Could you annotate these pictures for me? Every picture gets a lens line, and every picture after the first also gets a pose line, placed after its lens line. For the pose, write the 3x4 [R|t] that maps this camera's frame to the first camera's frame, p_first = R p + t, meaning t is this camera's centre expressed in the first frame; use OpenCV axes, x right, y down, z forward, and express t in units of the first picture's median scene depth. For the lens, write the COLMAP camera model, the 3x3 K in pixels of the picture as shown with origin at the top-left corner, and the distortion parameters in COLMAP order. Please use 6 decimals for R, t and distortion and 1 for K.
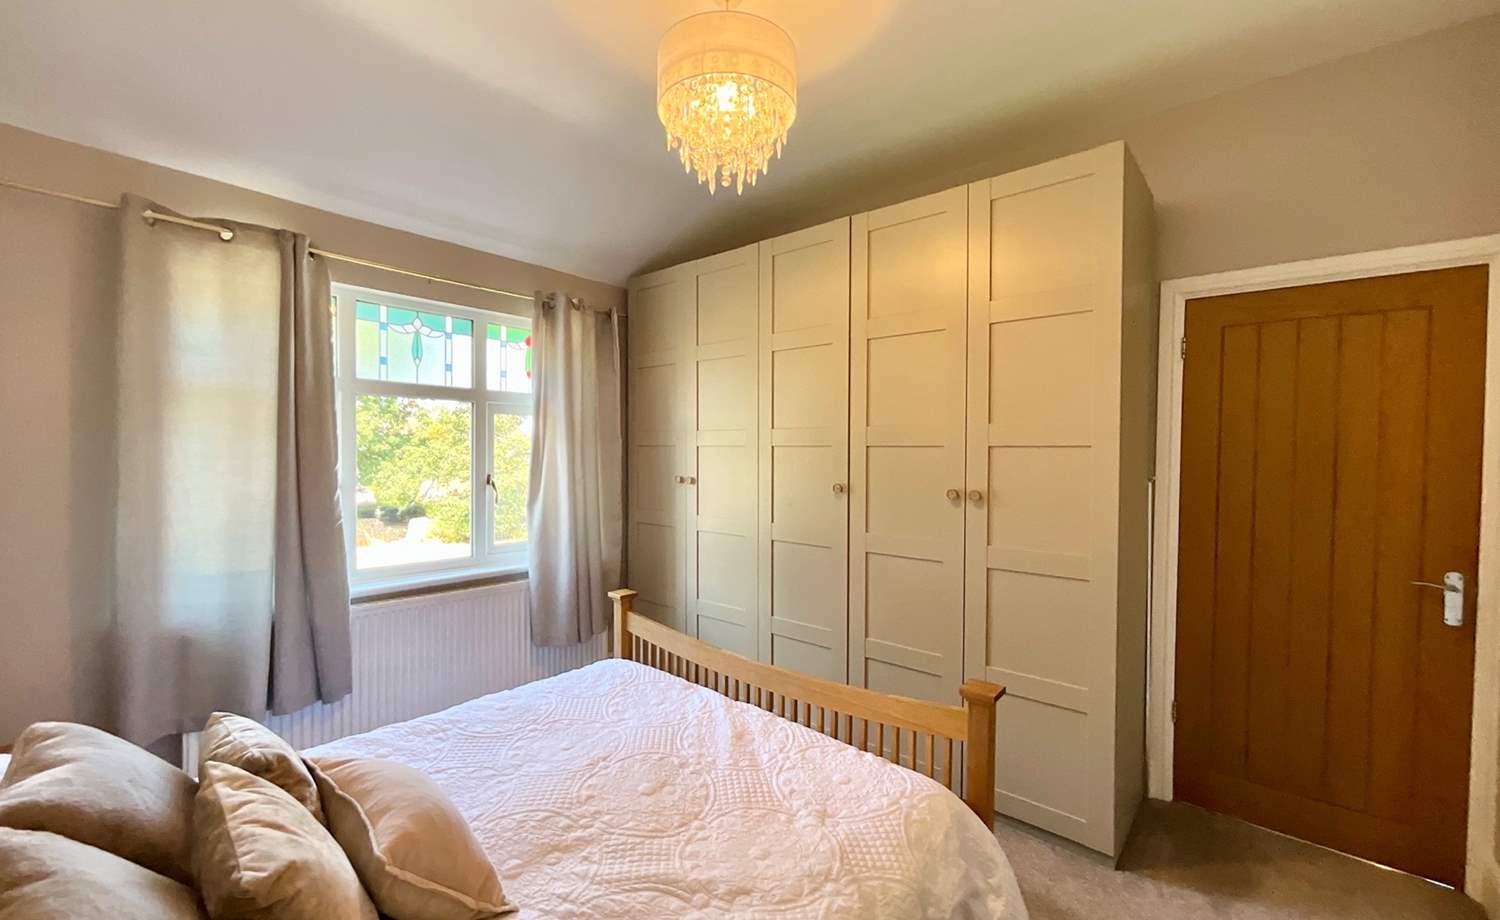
lens RADIAL K [[607.5, 0, 750.0], [0, 607.5, 460.0], [0, 0, 1]] dist [0.001051, 0.000101]
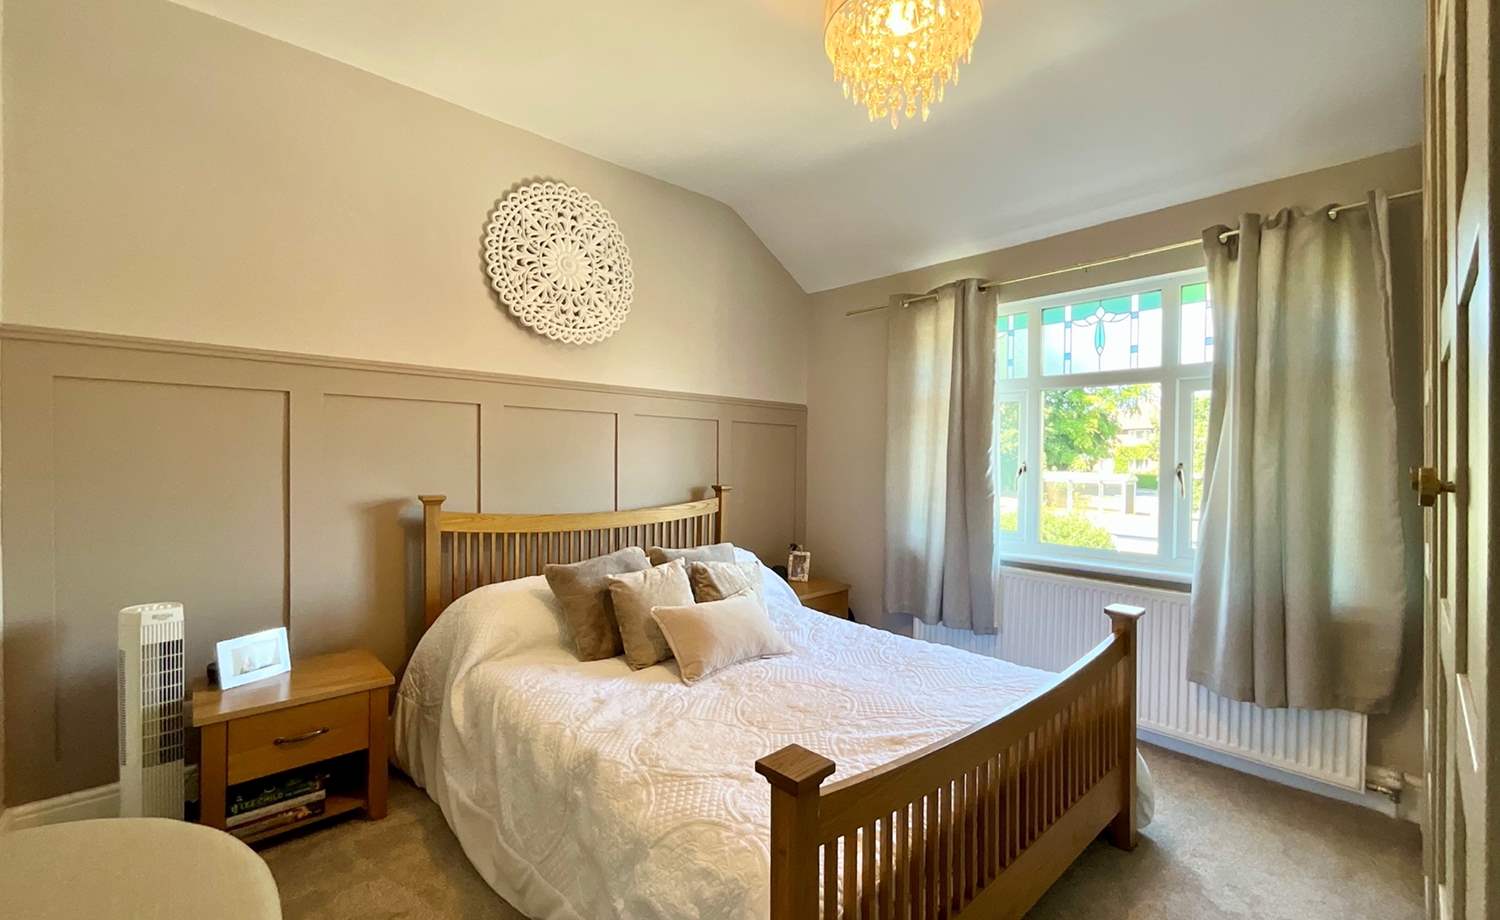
lens RADIAL K [[614.6, 0, 754.2], [0, 614.6, 463.4], [0, 0, 1]] dist [0.000779, 0.000181]
pose [[-0.113704, -0.003543, -0.993508, 0.544633], [-0.023059, 0.999734, -0.000926, 0.041948], [0.993247, 0.022804, -0.113755, 0.558078]]
